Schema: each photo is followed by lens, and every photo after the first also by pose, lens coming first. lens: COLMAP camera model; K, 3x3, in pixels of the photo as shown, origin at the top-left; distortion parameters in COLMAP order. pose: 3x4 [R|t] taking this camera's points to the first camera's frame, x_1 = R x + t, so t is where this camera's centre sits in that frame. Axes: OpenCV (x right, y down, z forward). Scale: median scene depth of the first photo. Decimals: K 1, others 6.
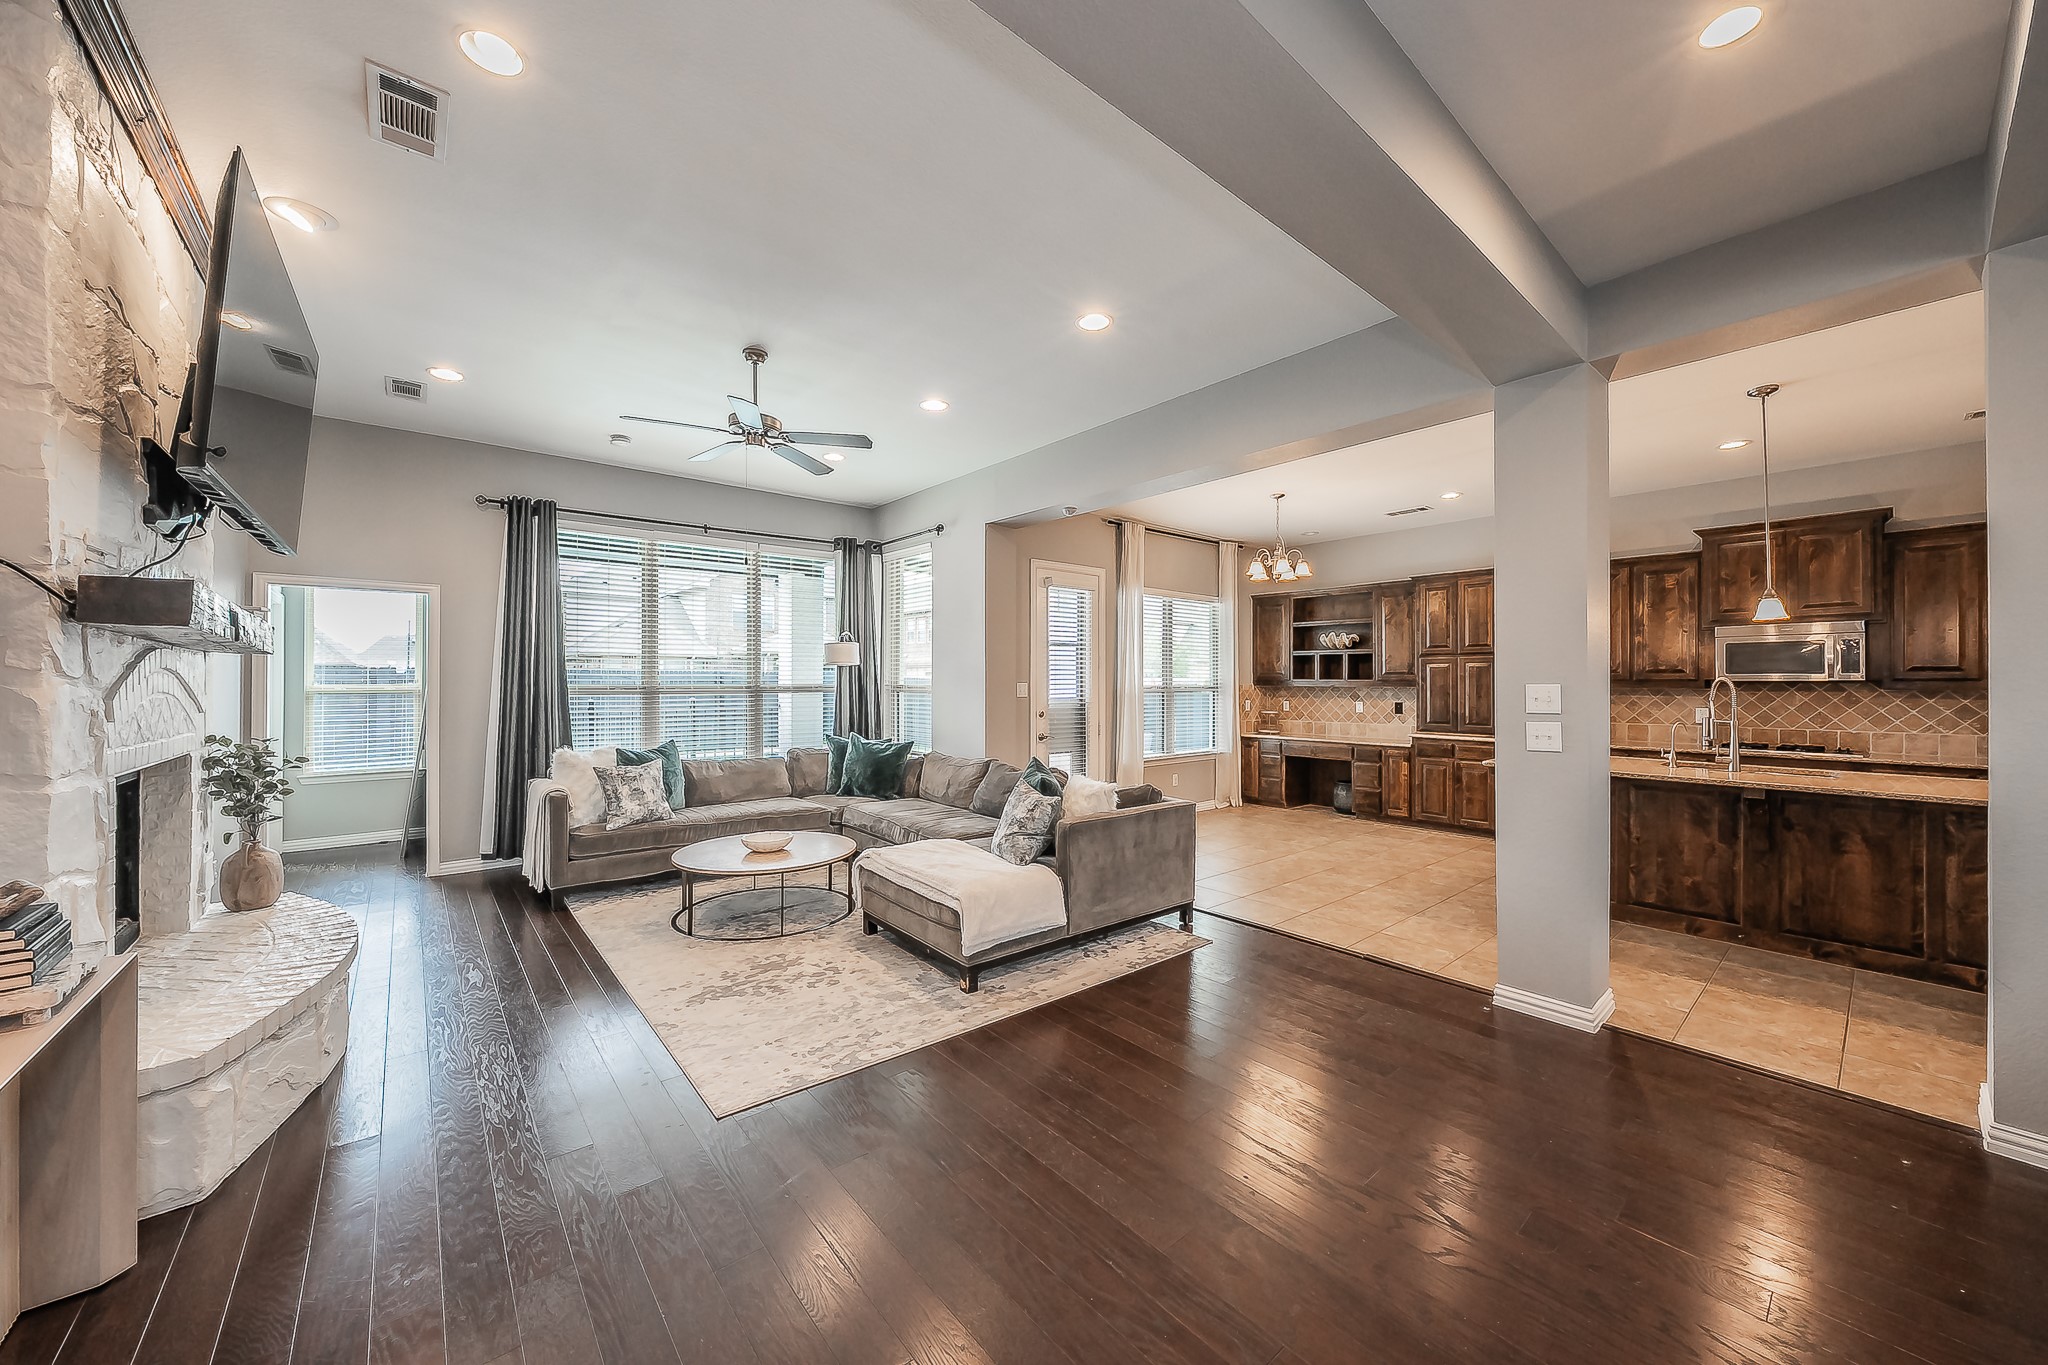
lens RADIAL K [[742.9, 0, 1028.3], [0, 742.9, 679.9], [0, 0, 1]] dist [-0.000322, -0.000032]
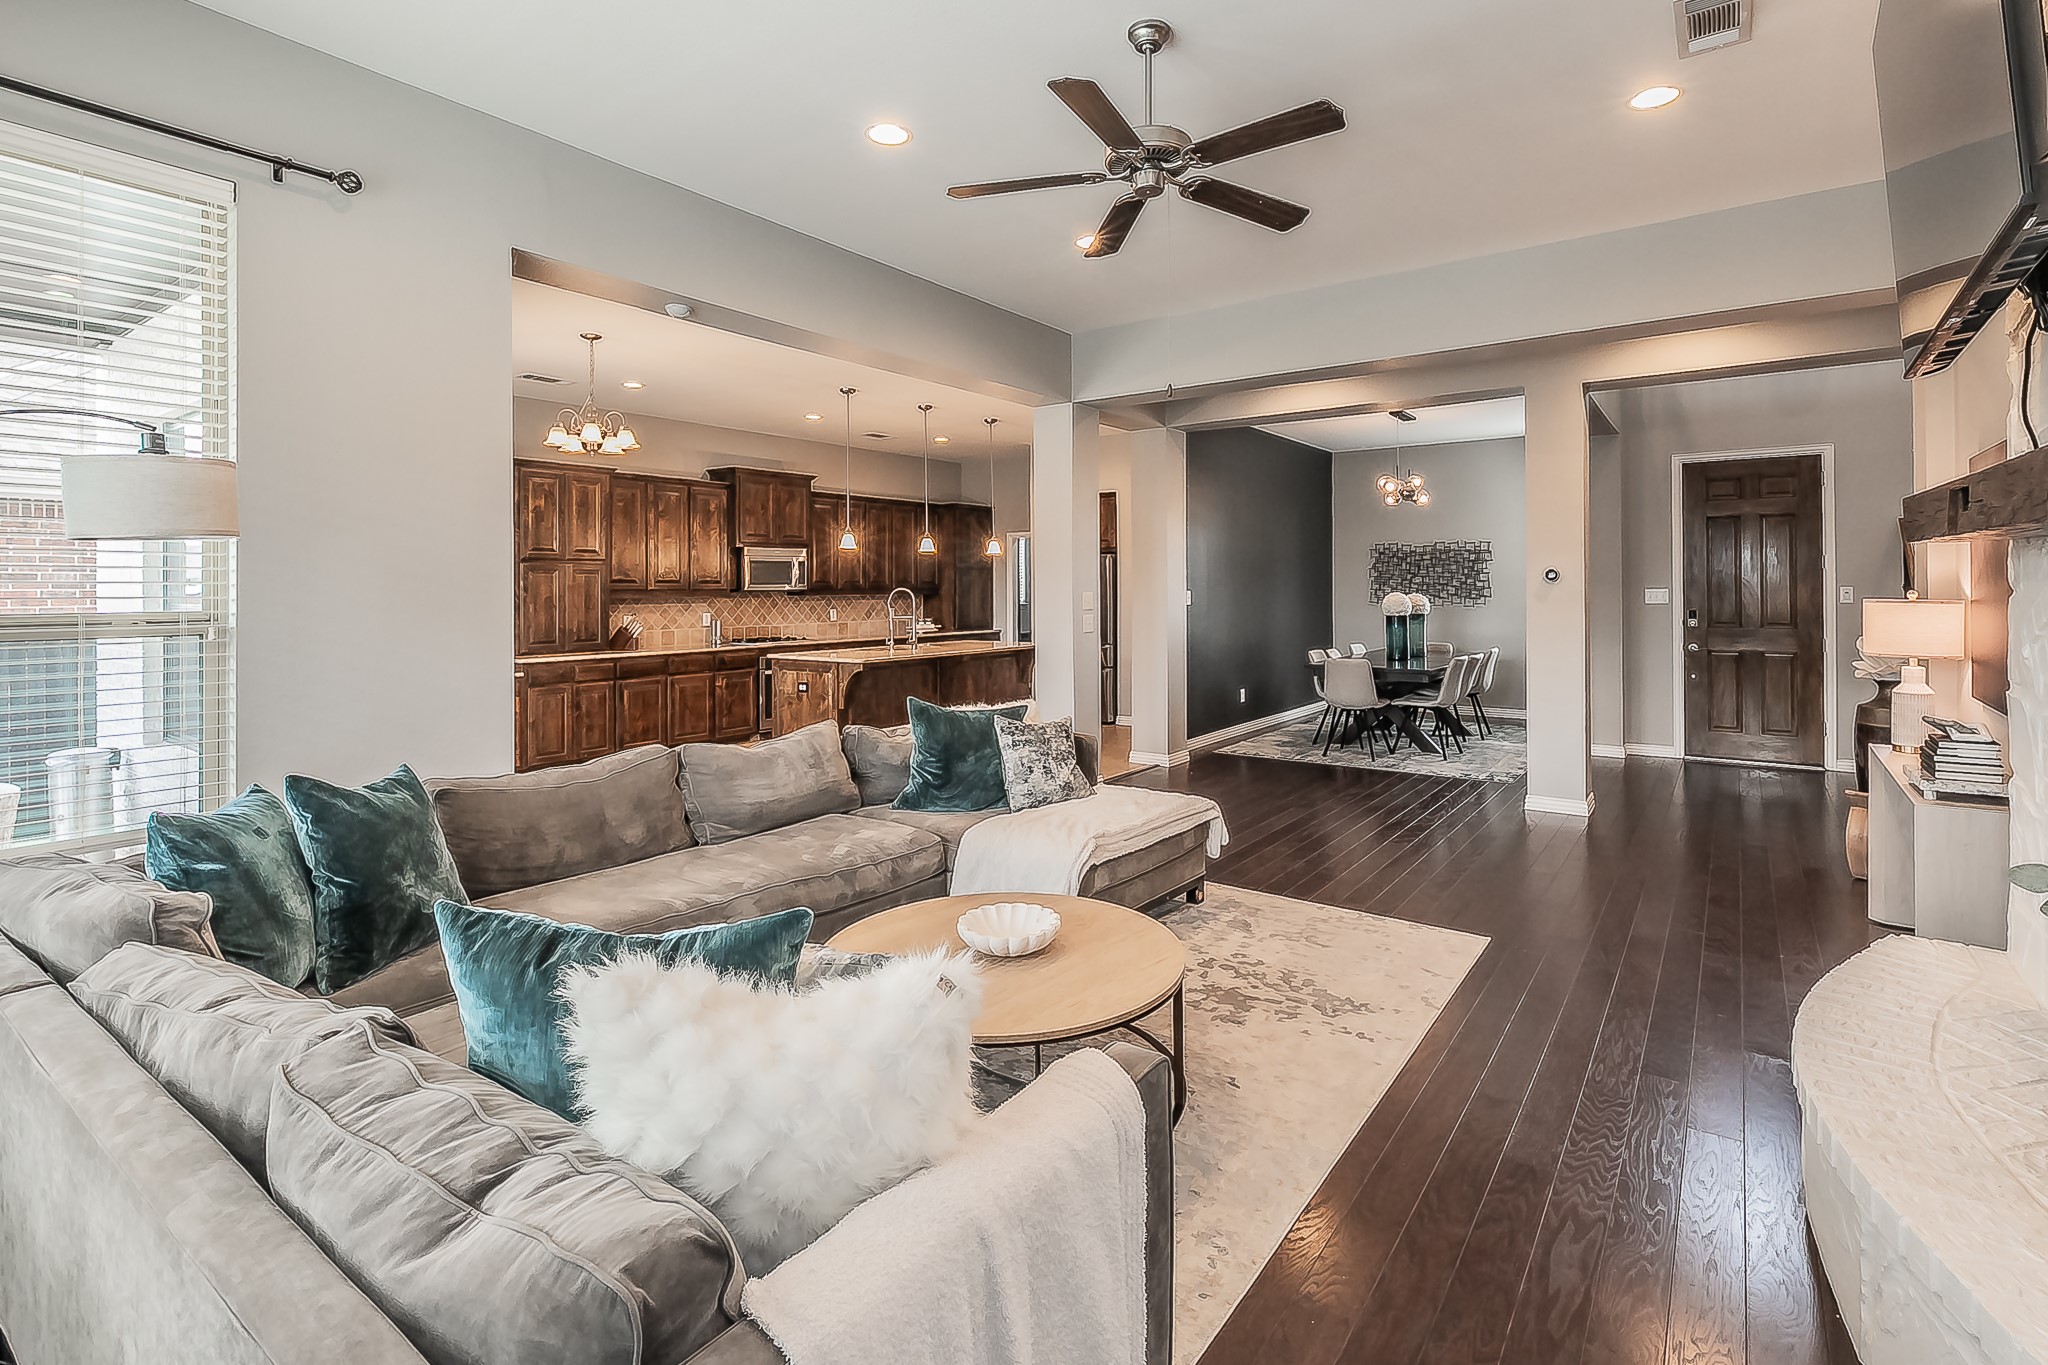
lens RADIAL K [[961.8, 0, 1055.2], [0, 961.8, 585.0], [0, 0, 1]] dist [0.001369, 0.000029]
pose [[-0.259474, 0.003512, 0.965744, -0.782082], [0.002883, 0.999992, -0.002862, -0.001276], [-0.965746, 0.002042, -0.259482, 0.927090]]
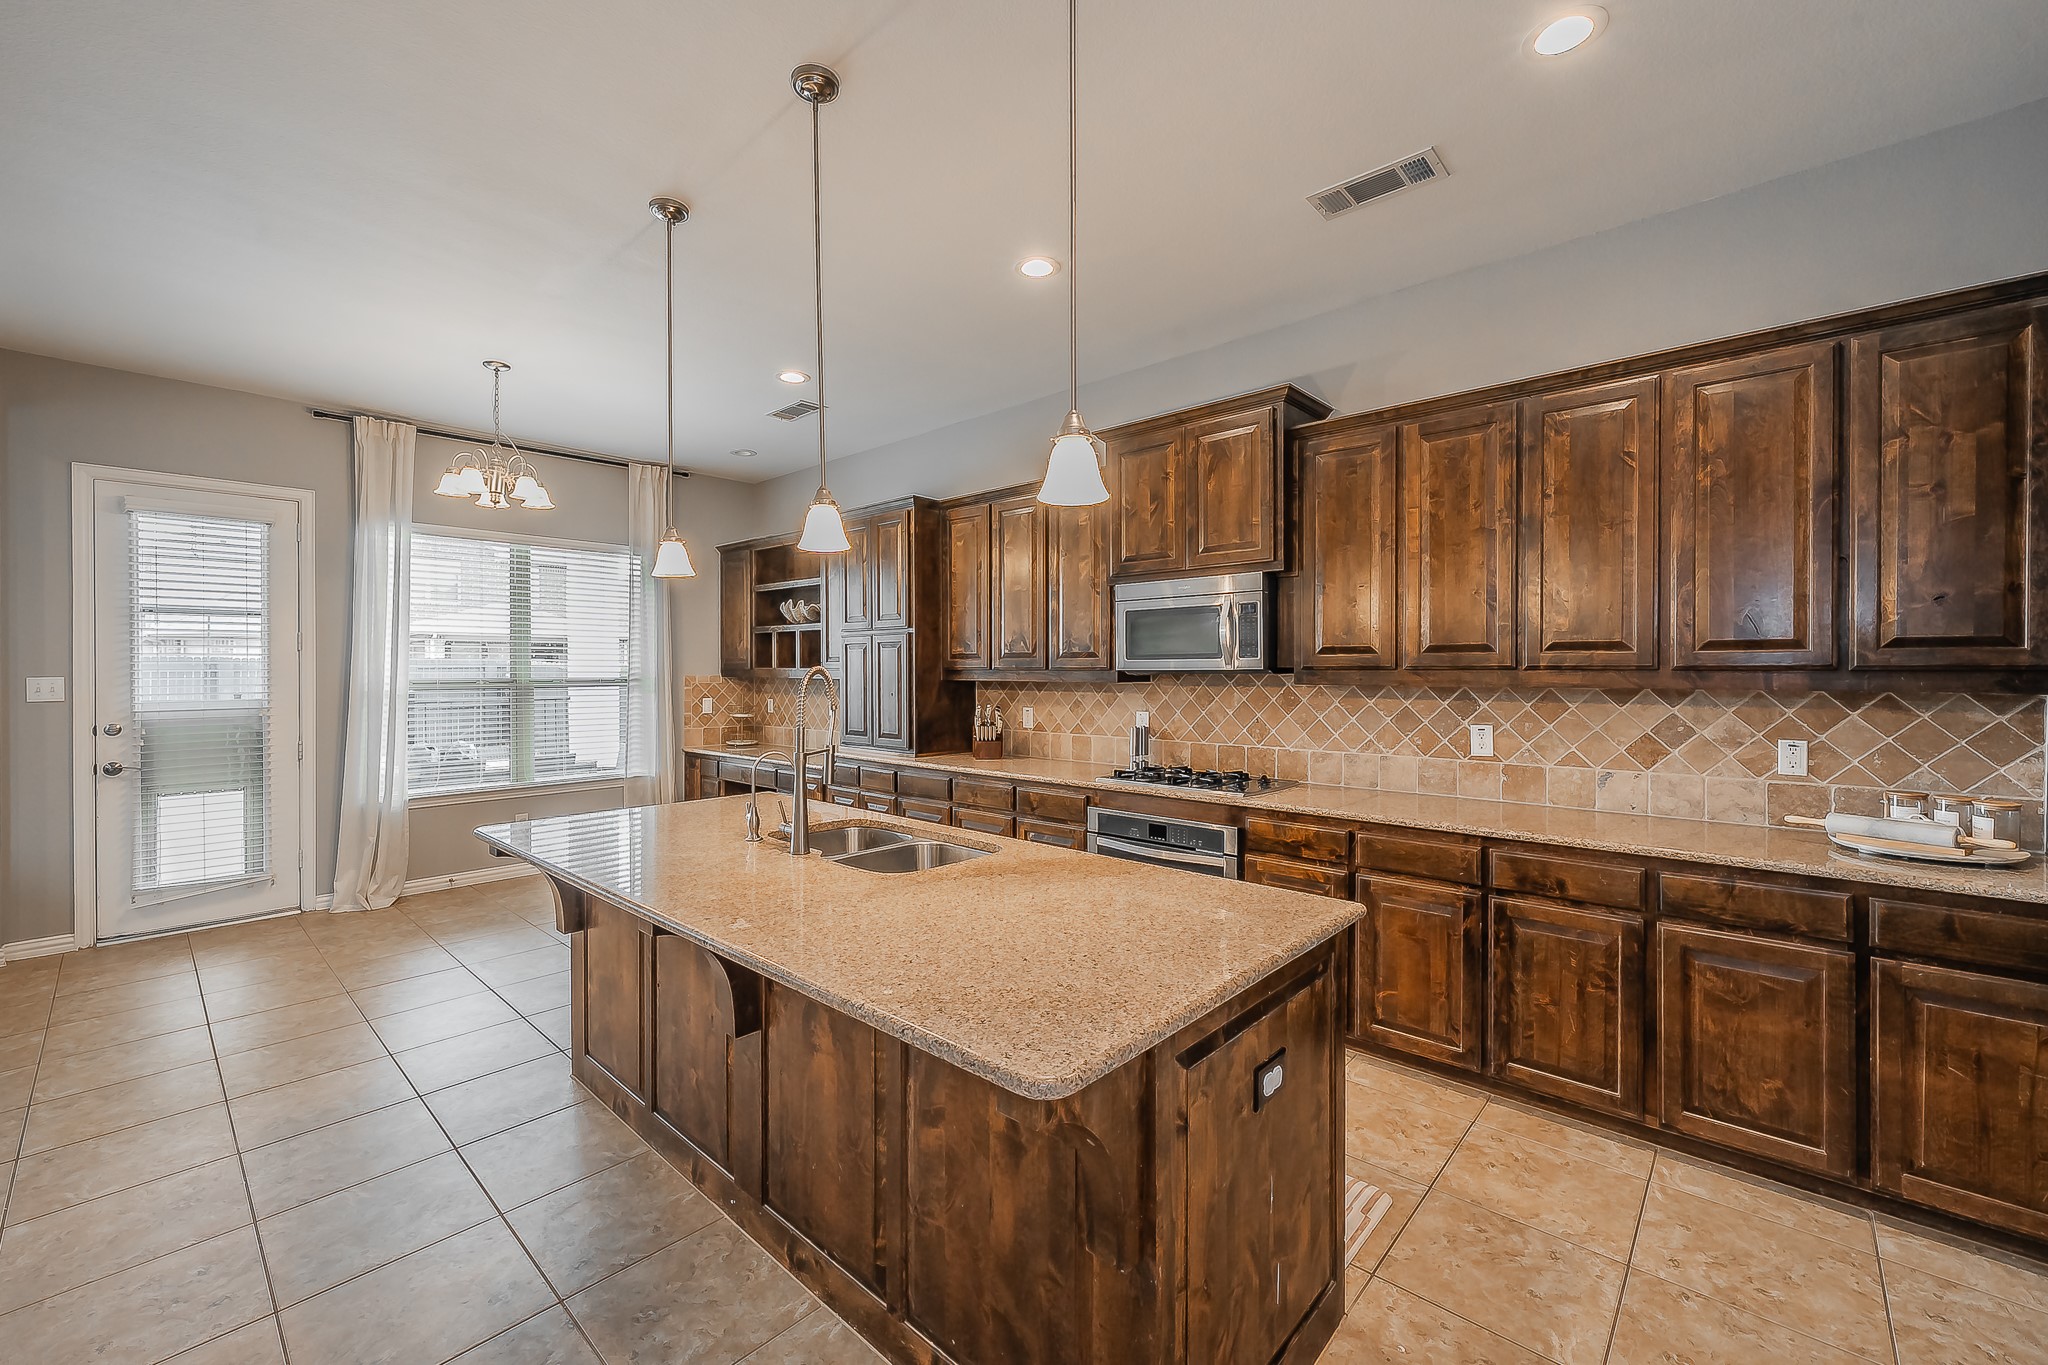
lens RADIAL K [[828.8, 0, 1021.0], [0, 828.8, 674.7], [0, 0, 1]] dist [-0.000793, -0.000032]
pose [[0.992158, -0.004336, 0.124913, 0.765539], [0.003075, 0.999942, 0.010286, -0.002352], [-0.124951, -0.009821, 0.992114, 0.314016]]
